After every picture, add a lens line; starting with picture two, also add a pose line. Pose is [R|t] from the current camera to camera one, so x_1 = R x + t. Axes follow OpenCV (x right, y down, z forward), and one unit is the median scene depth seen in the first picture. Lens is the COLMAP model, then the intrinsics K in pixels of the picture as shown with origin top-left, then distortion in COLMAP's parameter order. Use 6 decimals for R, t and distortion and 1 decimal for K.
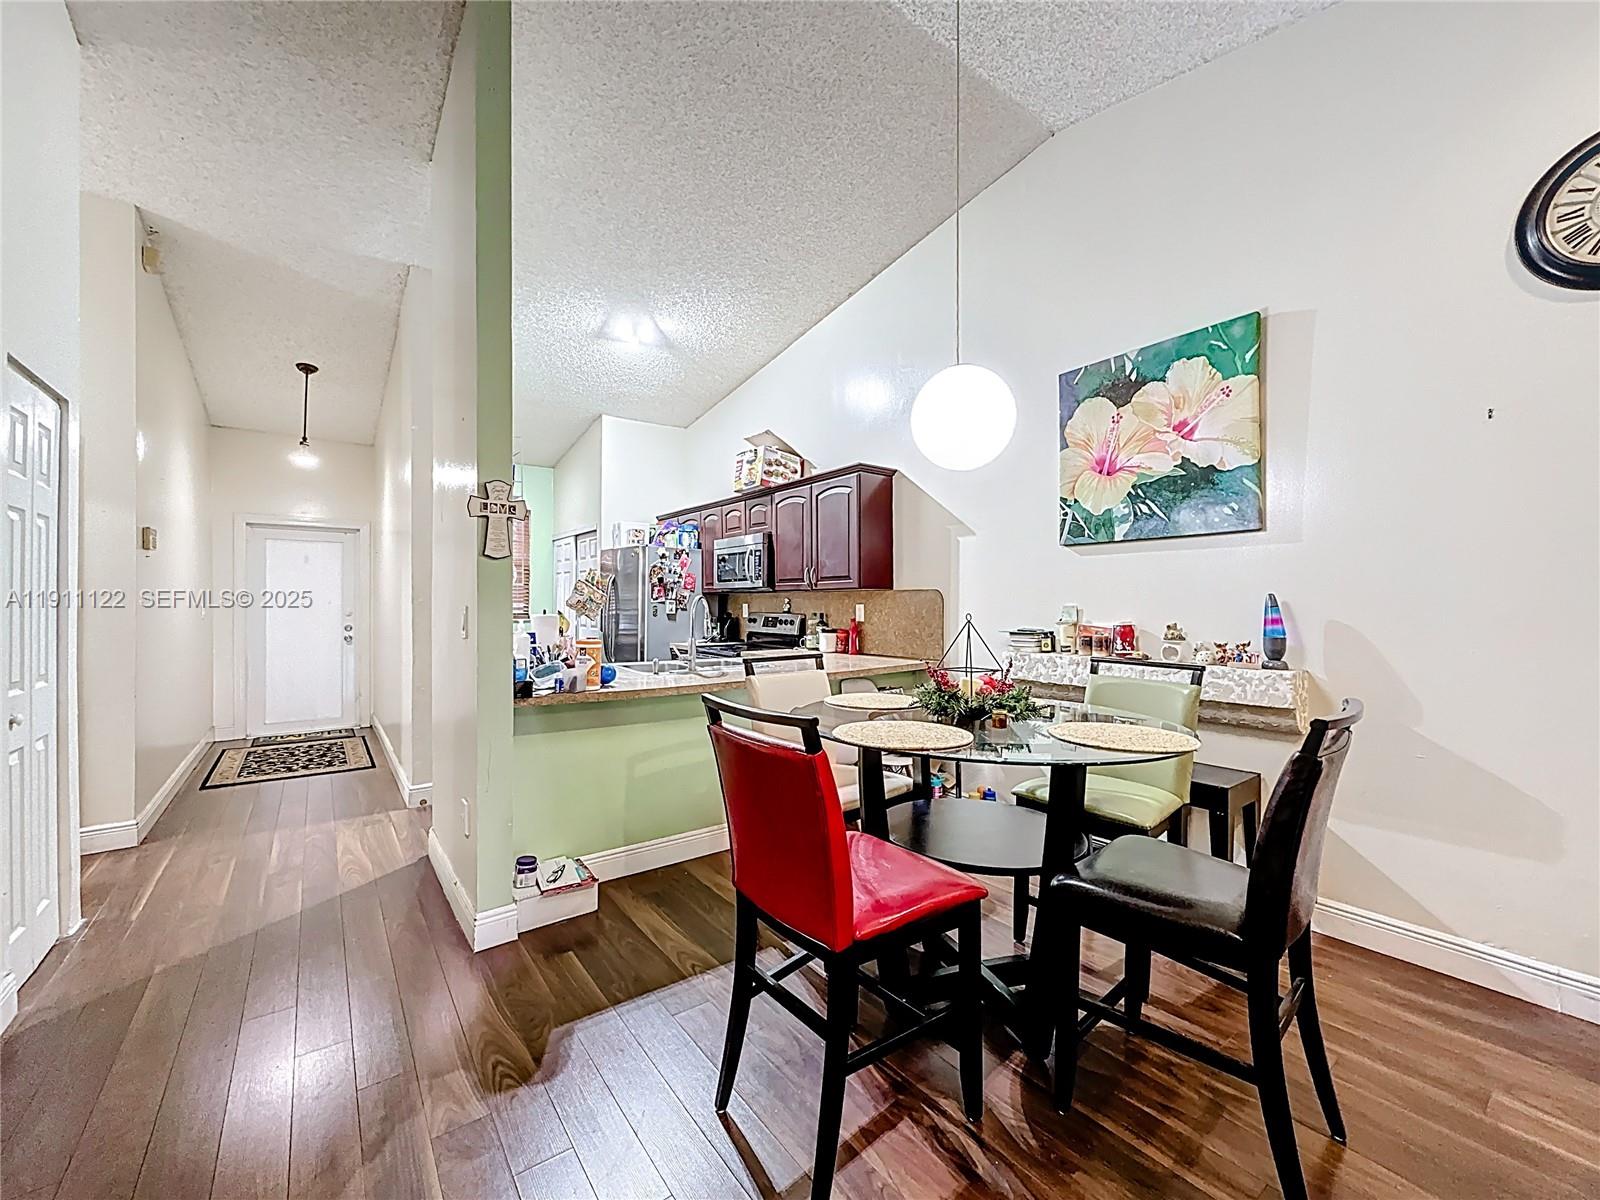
lens RADIAL K [[645.3, 0, 797.2], [0, 645.3, 602.3], [0, 0, 1]] dist [-0.001776, 0.000451]
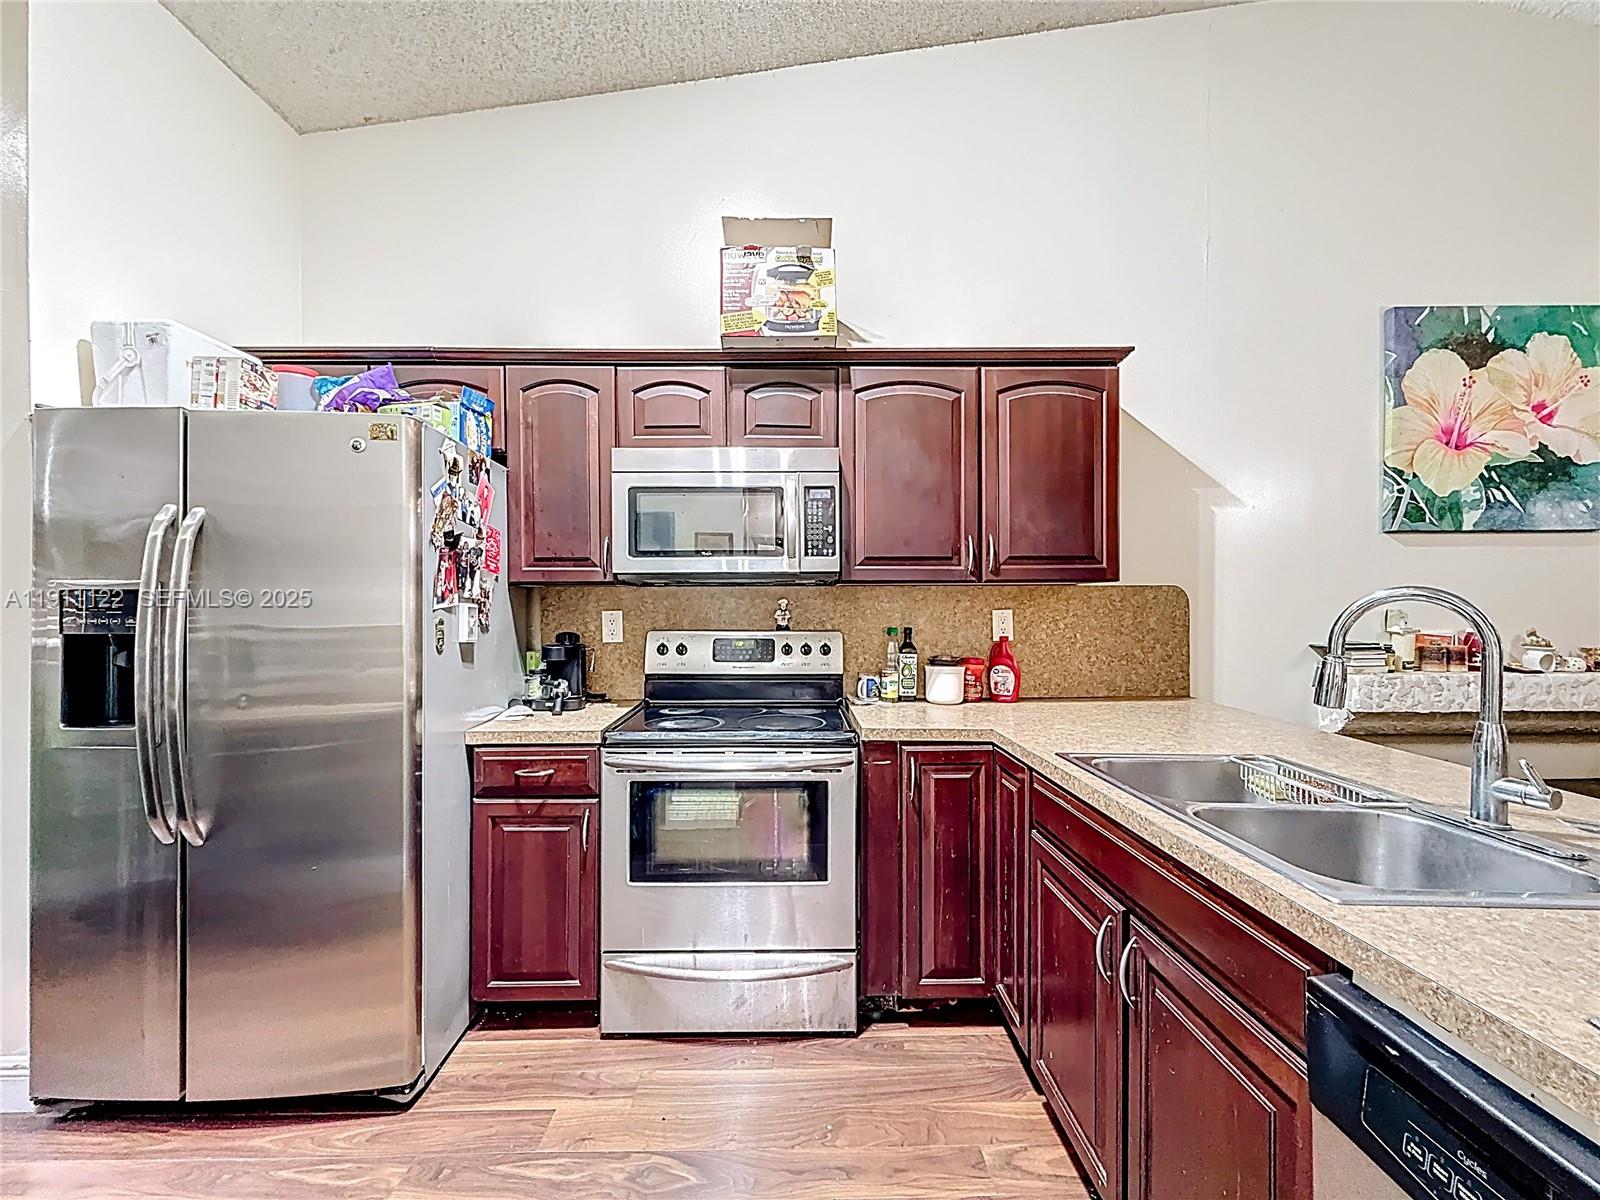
lens RADIAL K [[645.3, 0, 802.3], [0, 645.3, 608.0], [0, 0, 1]] dist [-0.001776, 0.000451]
pose [[0.582398, -0.004351, 0.812892, -0.640386], [0.003187, 0.999990, 0.003069, -0.001454], [-0.812897, 0.000803, 0.582407, 1.157345]]
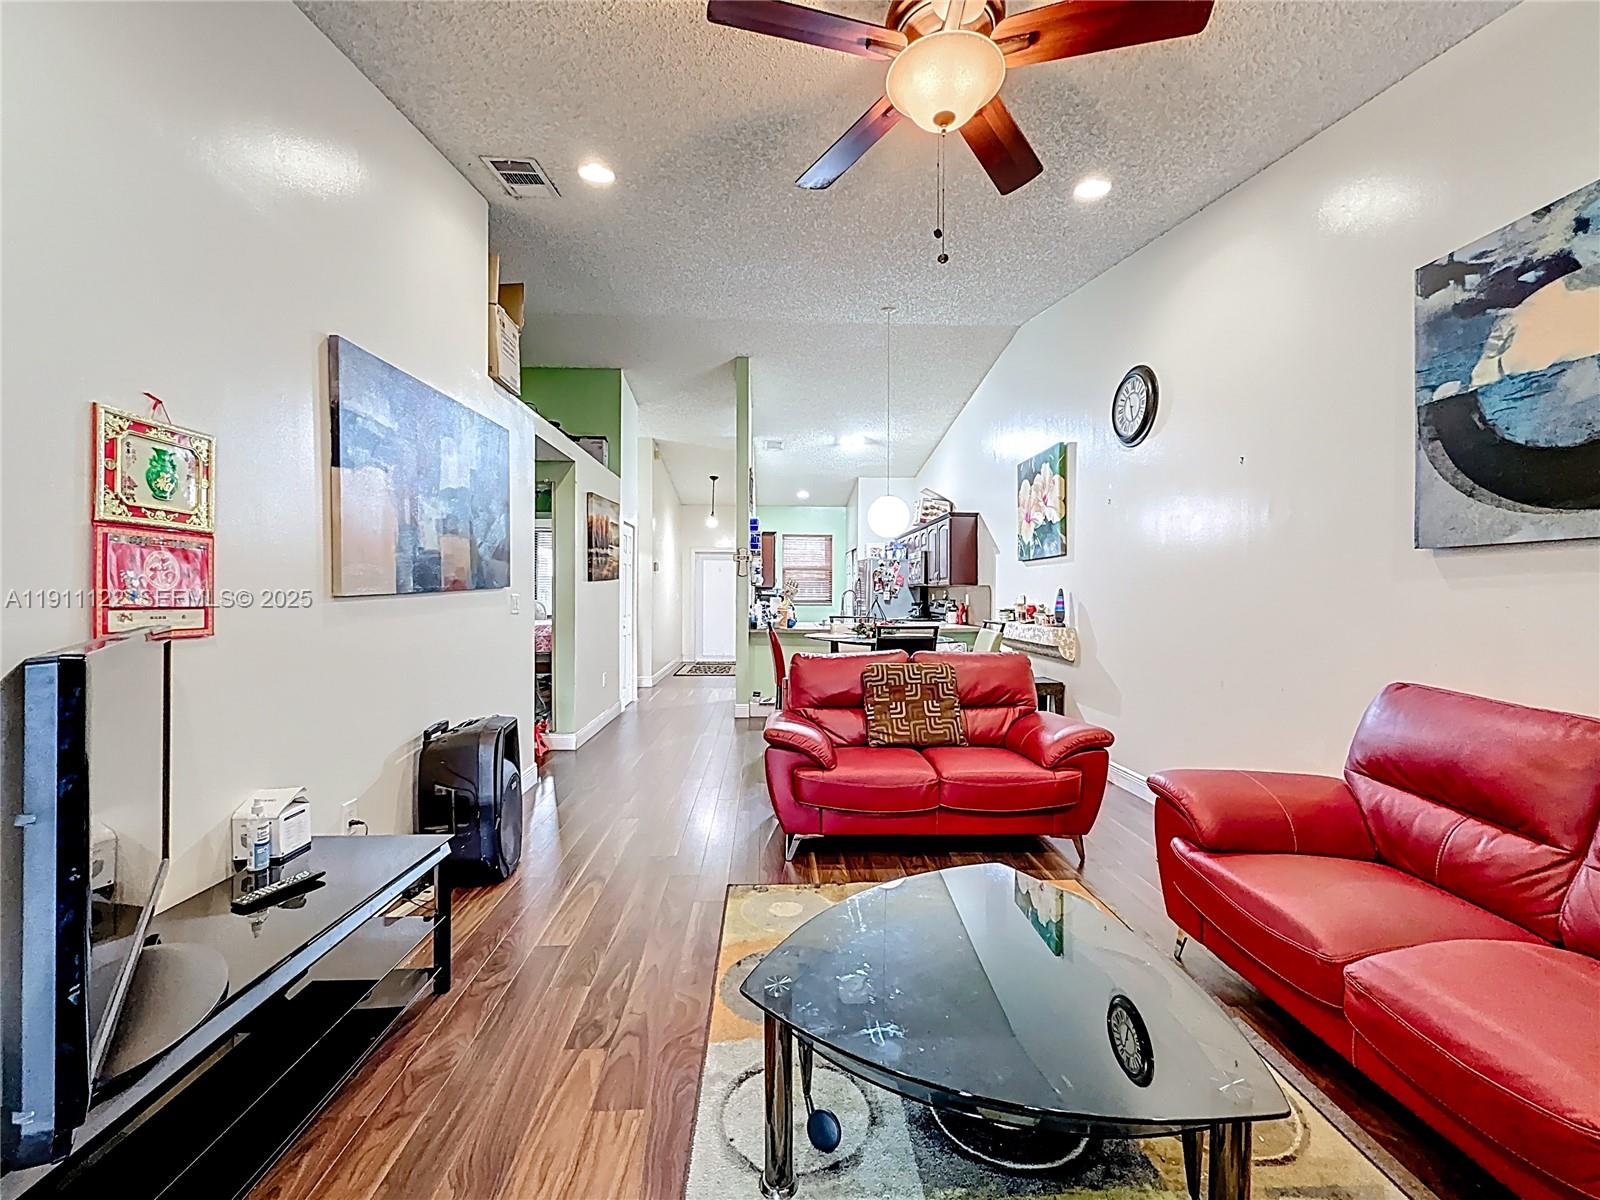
lens RADIAL K [[645.3, 0, 801.9], [0, 645.3, 599.2], [0, 0, 1]] dist [-0.001776, 0.000451]
pose [[0.831967, 0.008377, -0.554762, 0.926367], [-0.004238, 0.999953, 0.008744, 0.004411], [0.554809, -0.004924, 0.831963, -0.833277]]
